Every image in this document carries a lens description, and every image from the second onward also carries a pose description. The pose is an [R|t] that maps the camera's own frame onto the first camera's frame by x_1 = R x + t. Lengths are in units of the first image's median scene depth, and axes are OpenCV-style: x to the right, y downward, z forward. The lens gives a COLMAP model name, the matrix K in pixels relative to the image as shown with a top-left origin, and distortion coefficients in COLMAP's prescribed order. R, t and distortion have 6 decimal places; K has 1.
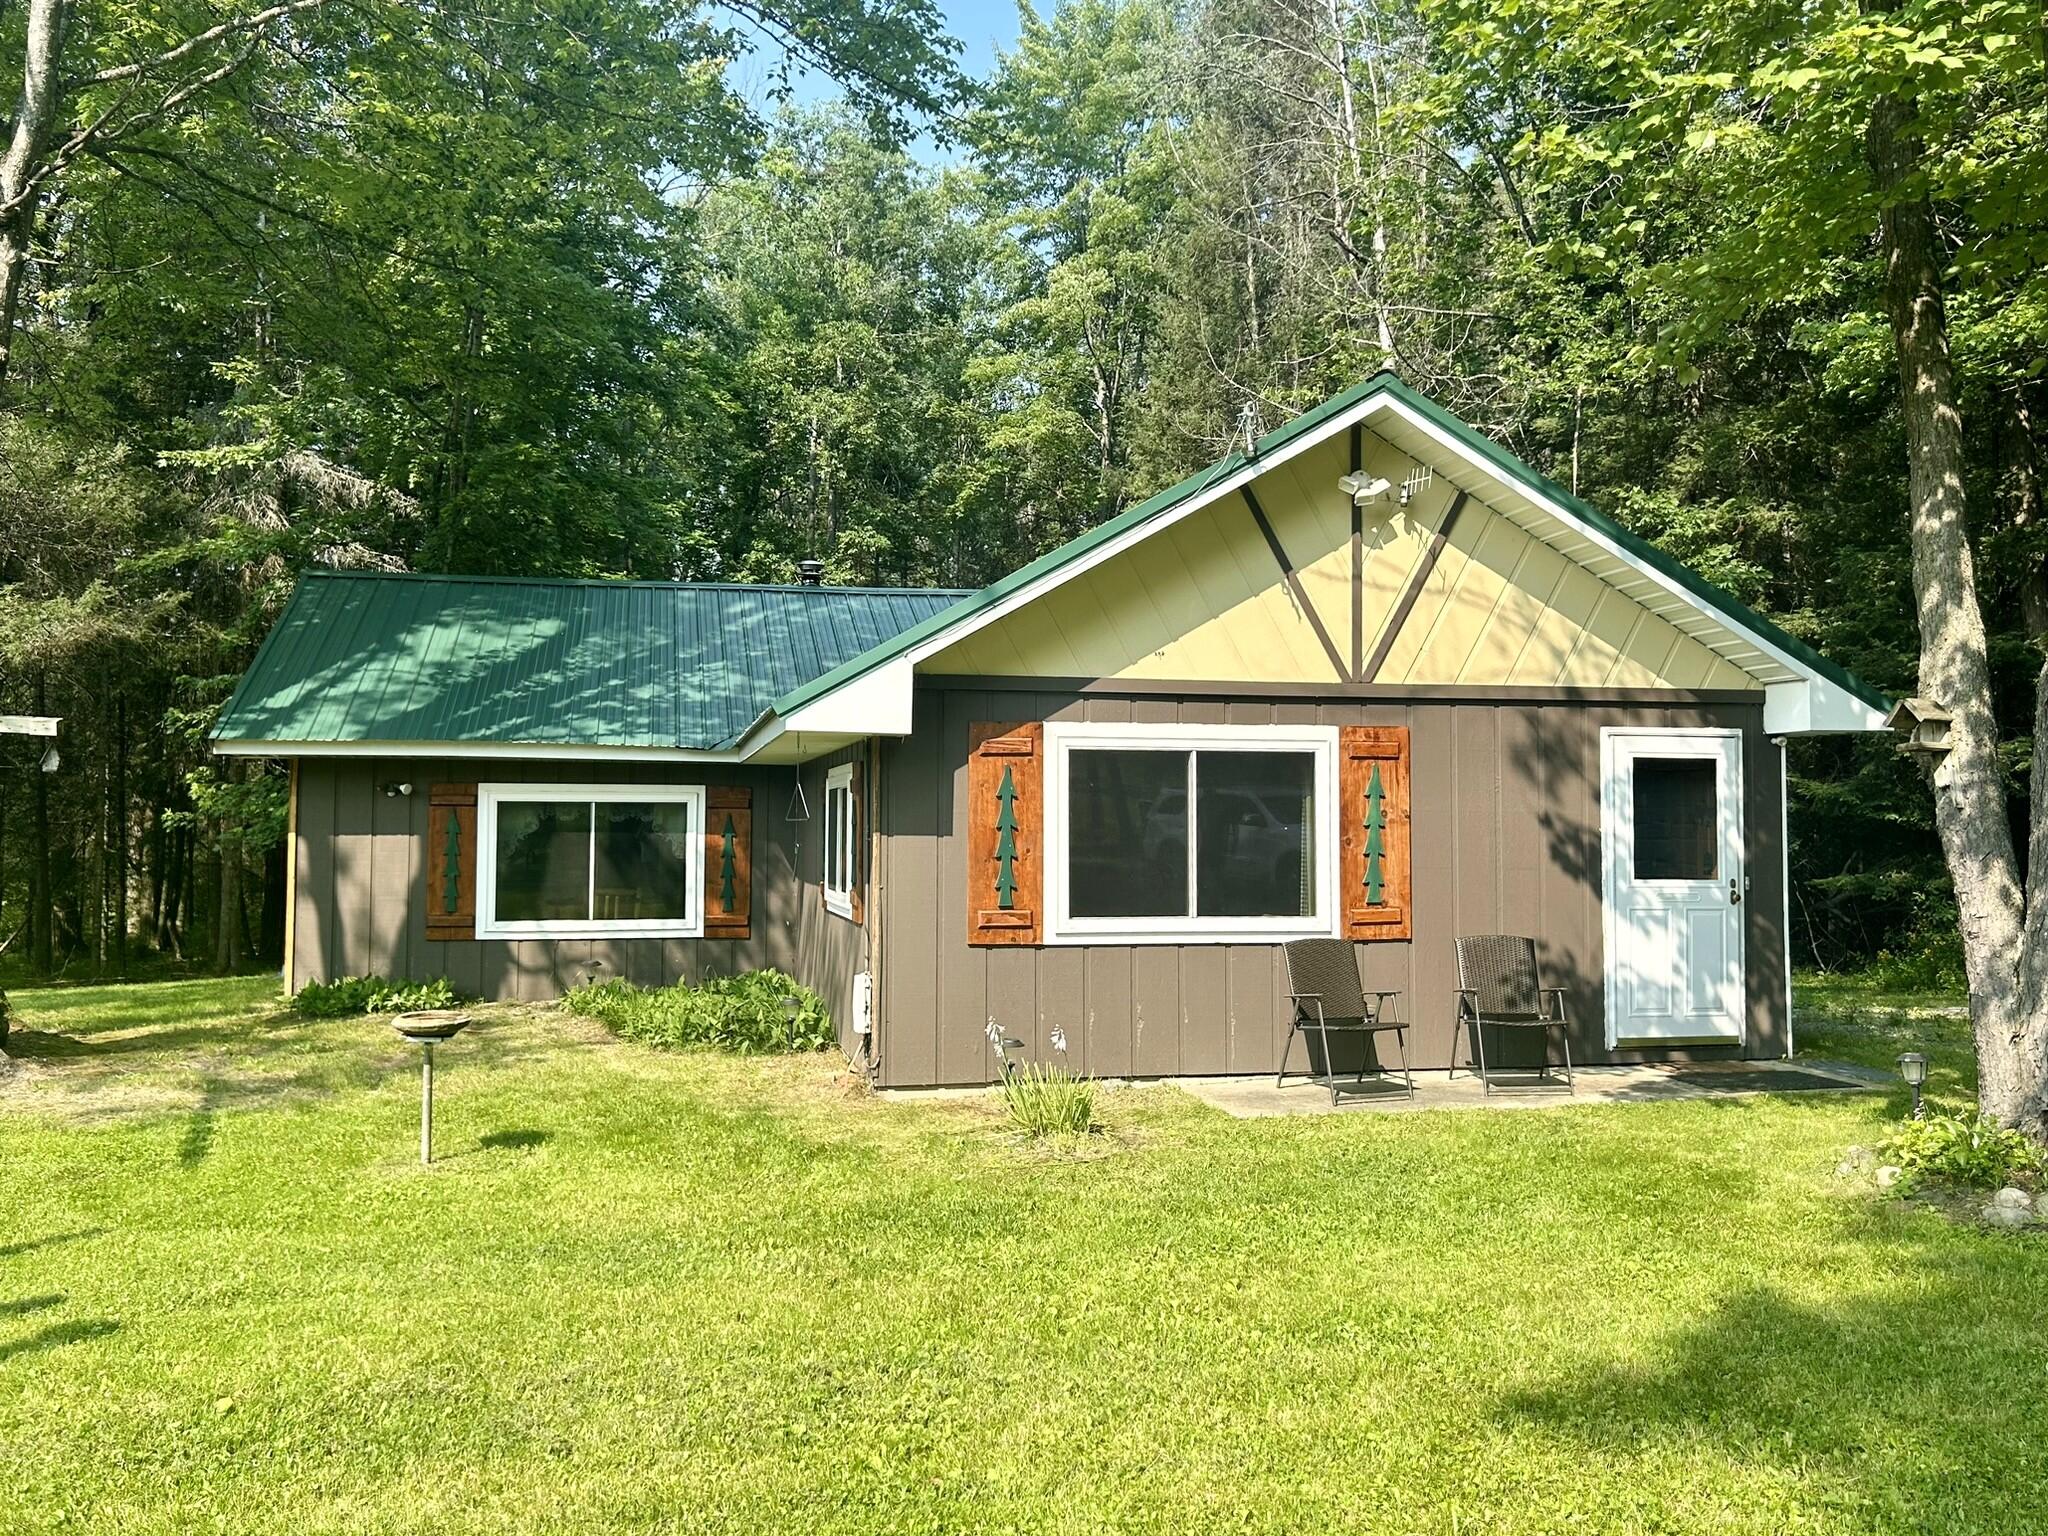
lens RADIAL K [[1534.7, 0, 1024.0], [0, 1534.7, 768.0], [0, 0, 1]] dist [0.044543, -0.058091]
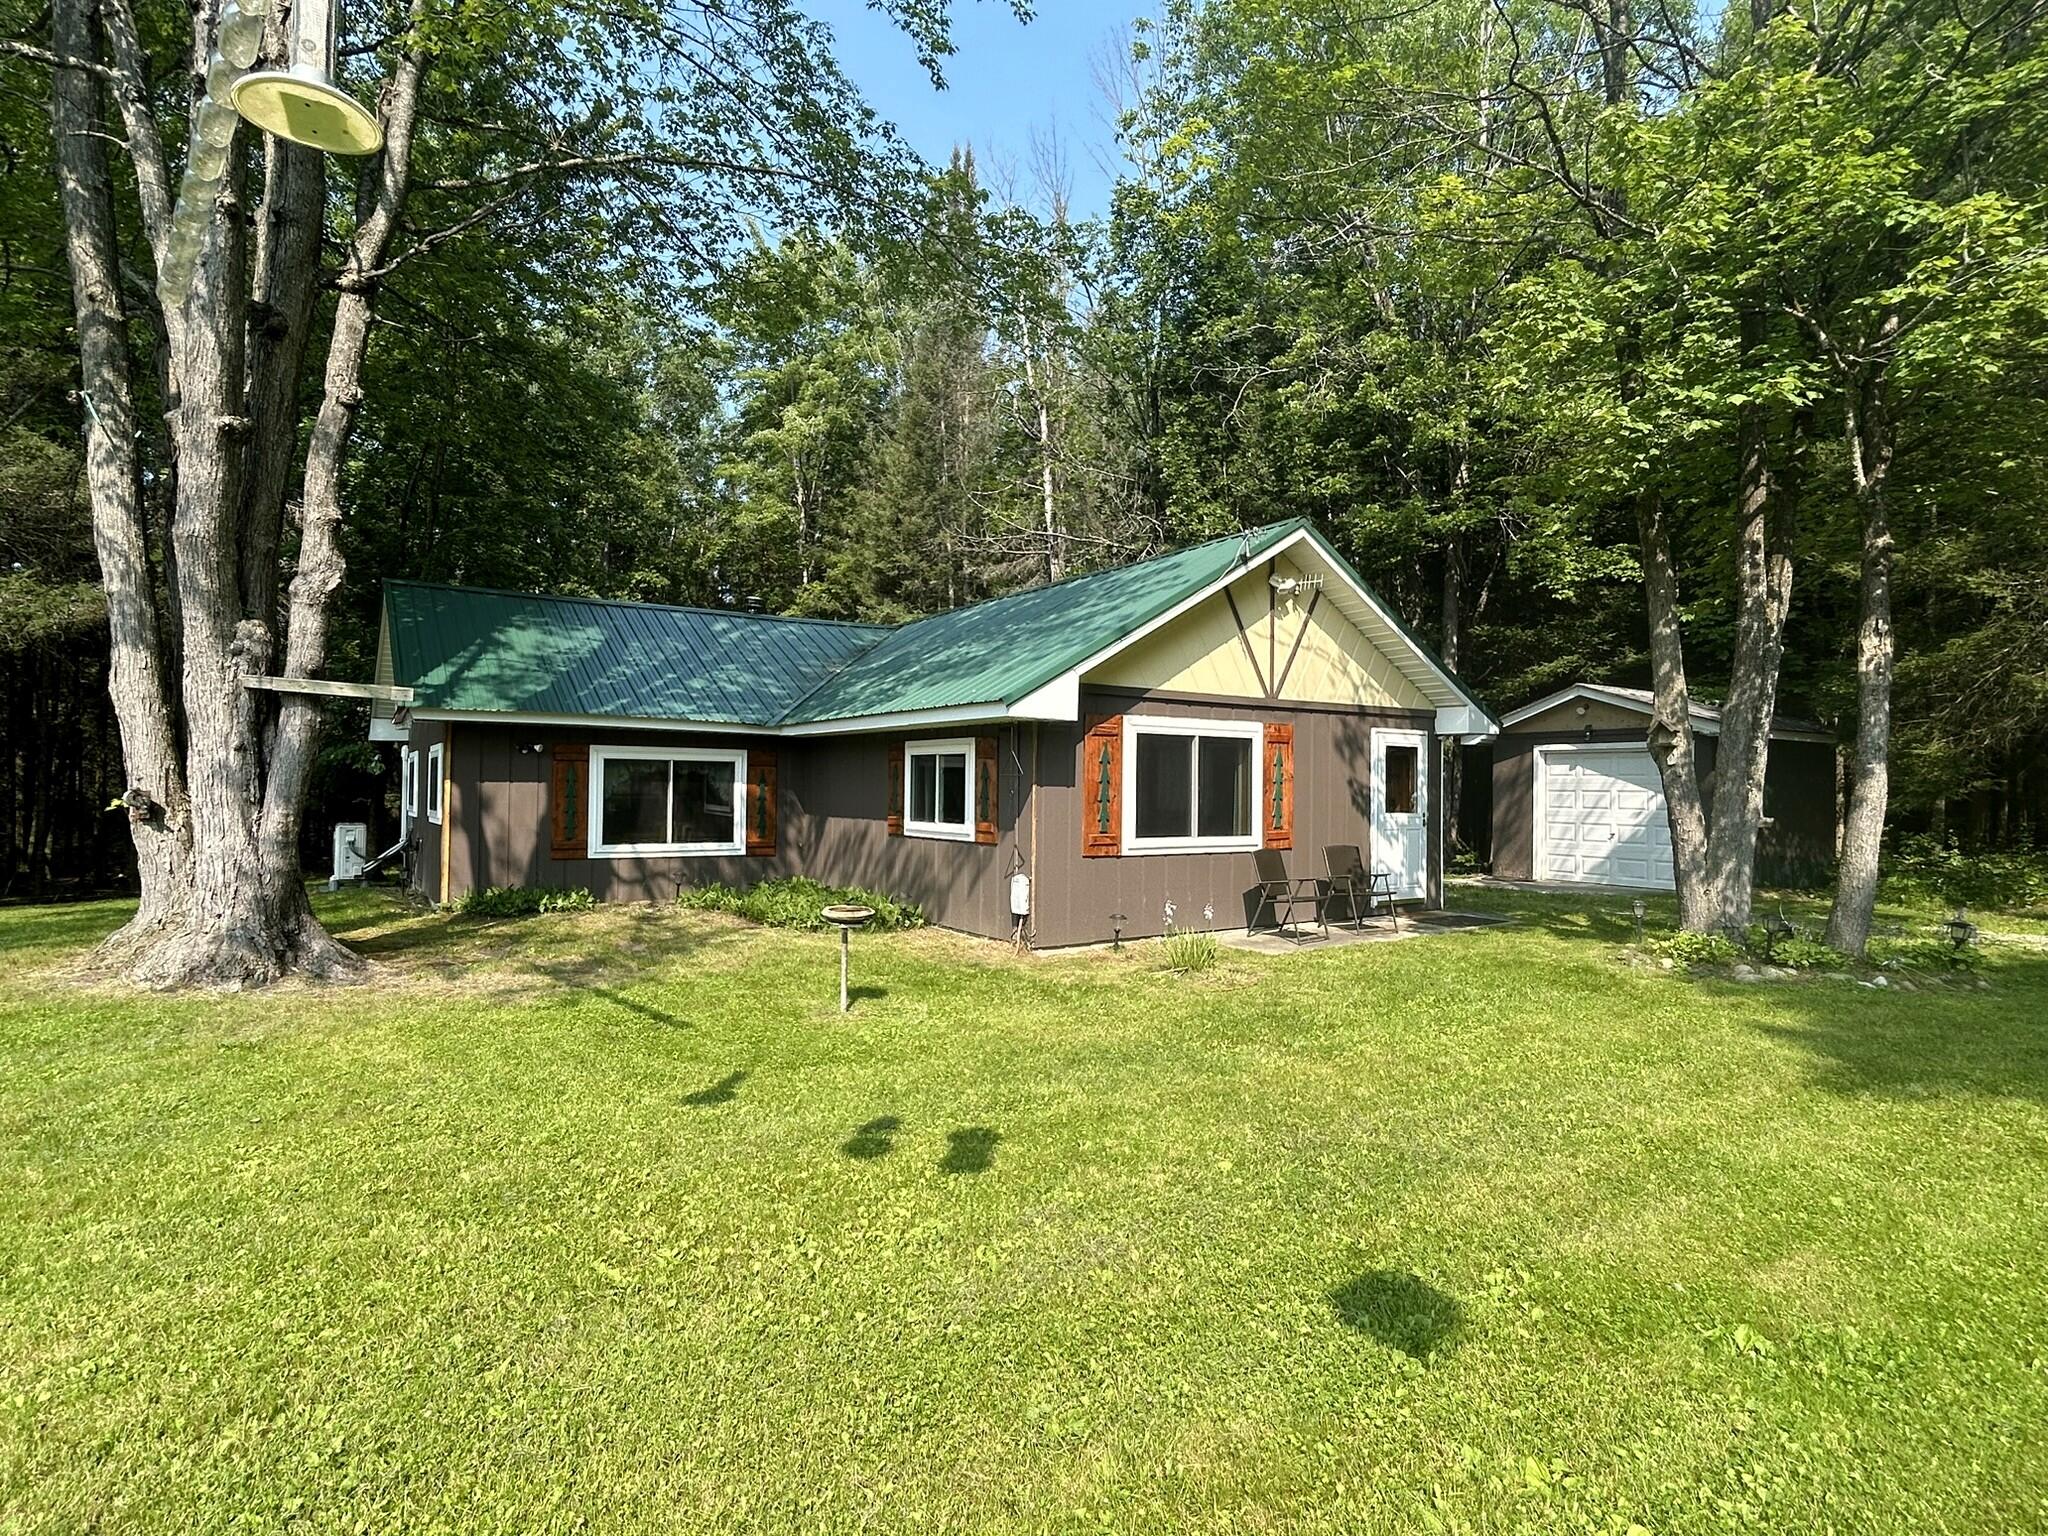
lens RADIAL K [[976.2, 0, 1024.0], [0, 976.2, 768.0], [0, 0, 1]] dist [-0.012599, 0.000095]
pose [[0.943746, 0.014576, 0.330349, -0.382588], [-0.022147, 0.999571, 0.019165, 0.006823], [-0.329928, -0.025403, 0.943664, 0.071303]]
